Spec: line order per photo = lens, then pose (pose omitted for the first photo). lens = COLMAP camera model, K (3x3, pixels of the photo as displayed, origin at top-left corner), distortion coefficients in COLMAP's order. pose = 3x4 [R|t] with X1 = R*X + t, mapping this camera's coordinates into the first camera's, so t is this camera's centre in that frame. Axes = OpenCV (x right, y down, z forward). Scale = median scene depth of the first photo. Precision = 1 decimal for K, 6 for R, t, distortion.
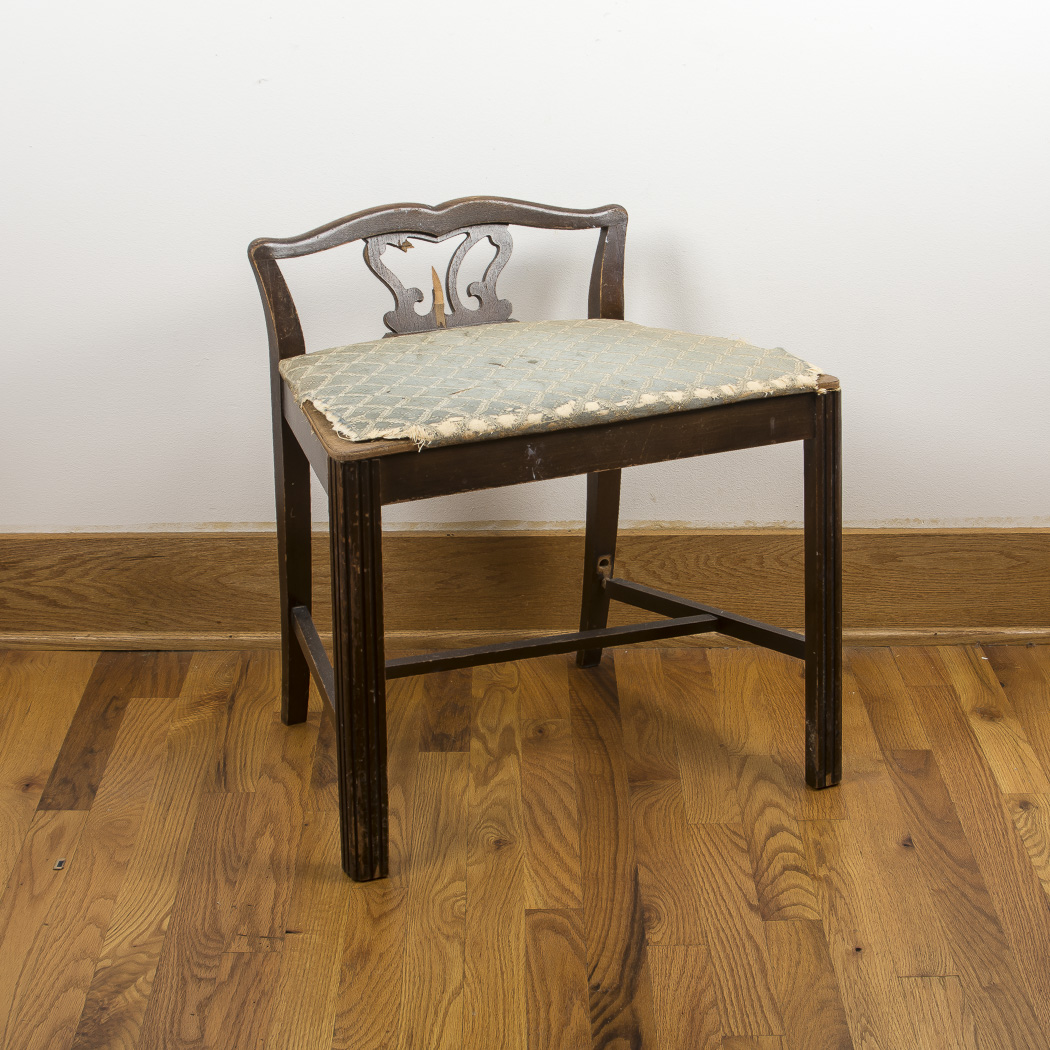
lens RADIAL K [[2482.1, 0, 573.2], [0, 2482.1, 524.6], [0, 0, 1]] dist [-0.085035, -0.562879]
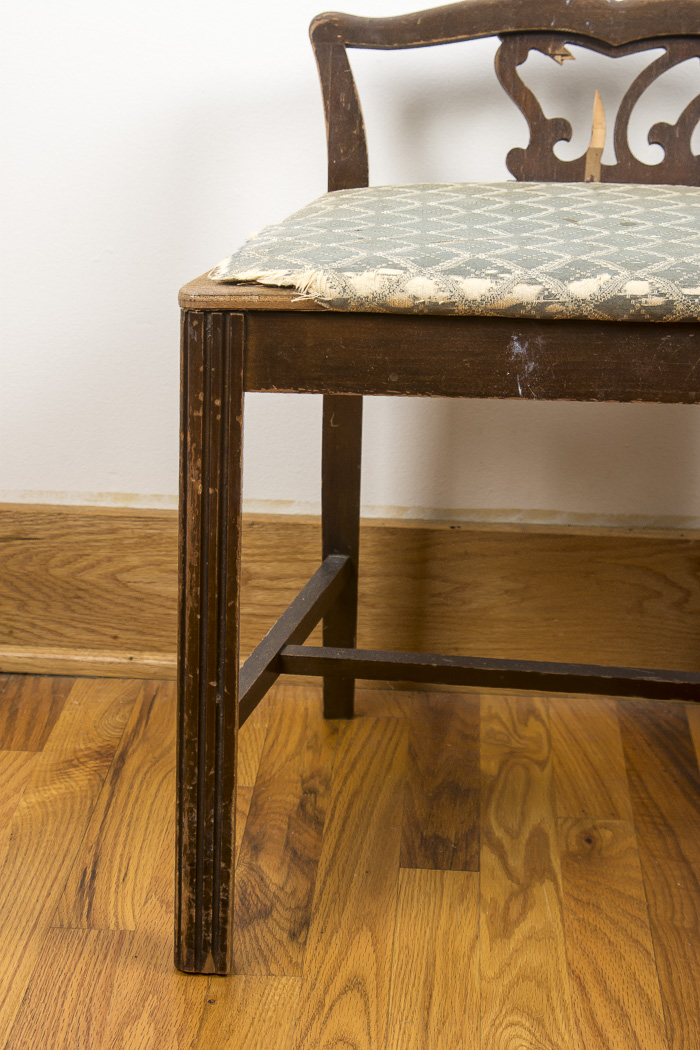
lens RADIAL K [[2112.4, 0, 368.8], [0, 2112.4, 521.6], [0, 0, 1]] dist [0.069799, 0.330181]
pose [[0.996816, 0.046900, -0.064491, -0.038710], [-0.046461, 0.998886, 0.008293, -0.001211], [0.064808, -0.005271, 0.997884, 0.451019]]
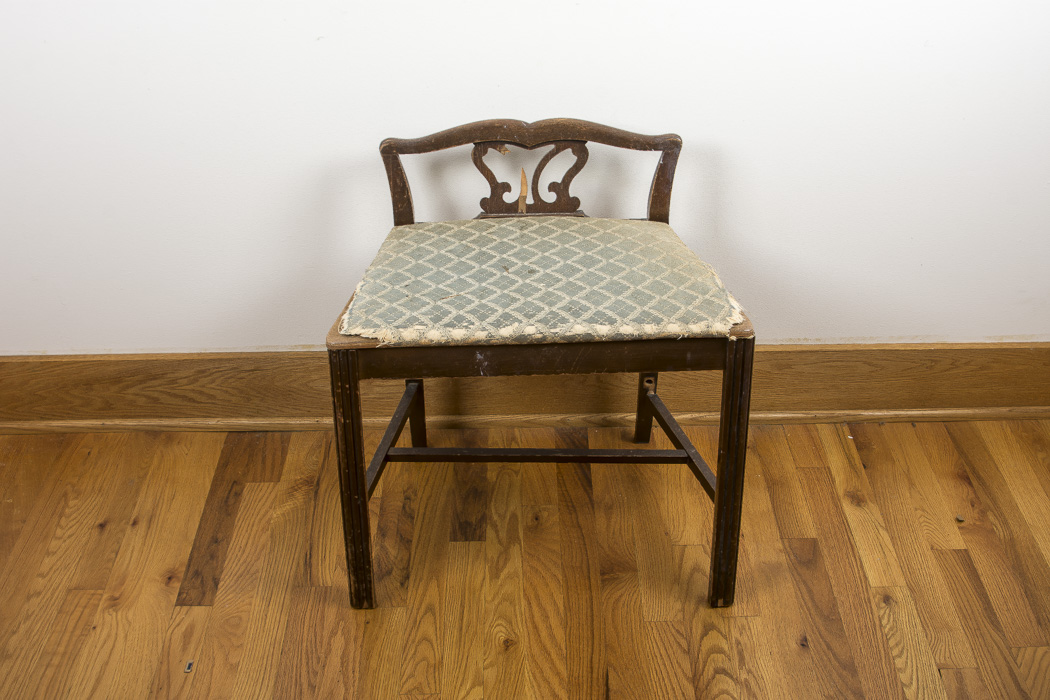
lens RADIAL K [[1363.1, 0, 526.8], [0, 1363.1, 367.4], [0, 0, 1]] dist [-0.128544, 0.003595]
pose [[0.999792, -0.003104, -0.020136, -0.003020], [0.007500, 0.975000, 0.222076, -0.170936], [0.018943, -0.222181, 0.974821, 0.273282]]
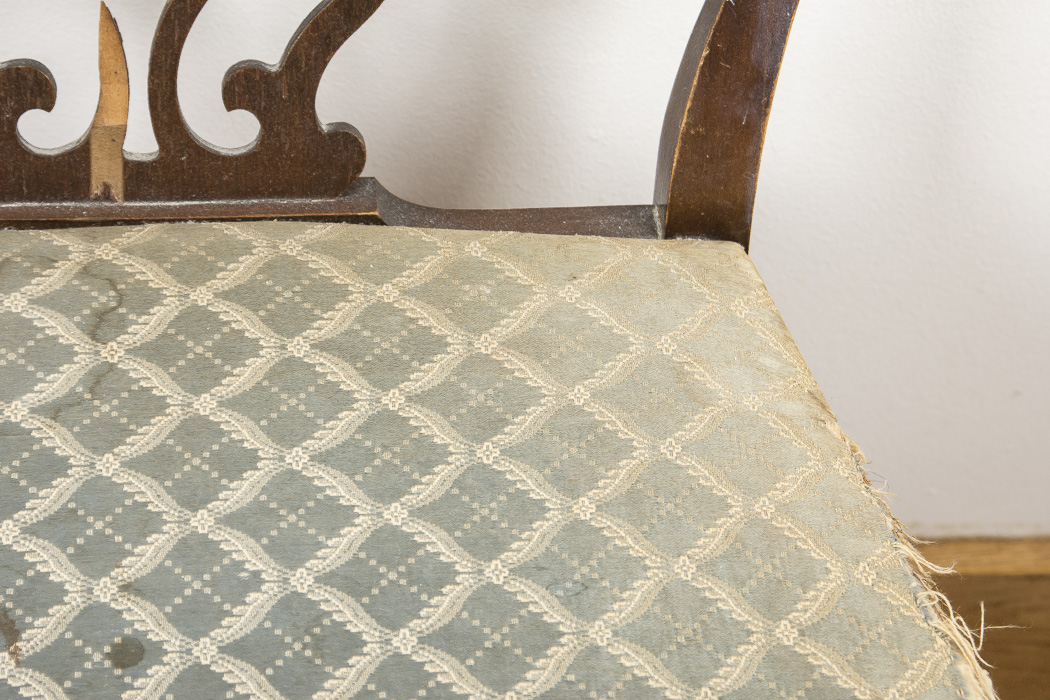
lens RADIAL K [[3608.6, 0, 521.9], [0, 3608.6, 372.1], [0, 0, 1]] dist [0.408549, 1.739292]
pose [[0.998917, 0.003616, 0.046379, 0.010048], [-0.023699, 0.897466, 0.440447, -0.267212], [-0.040031, -0.441070, 0.896580, 0.601157]]
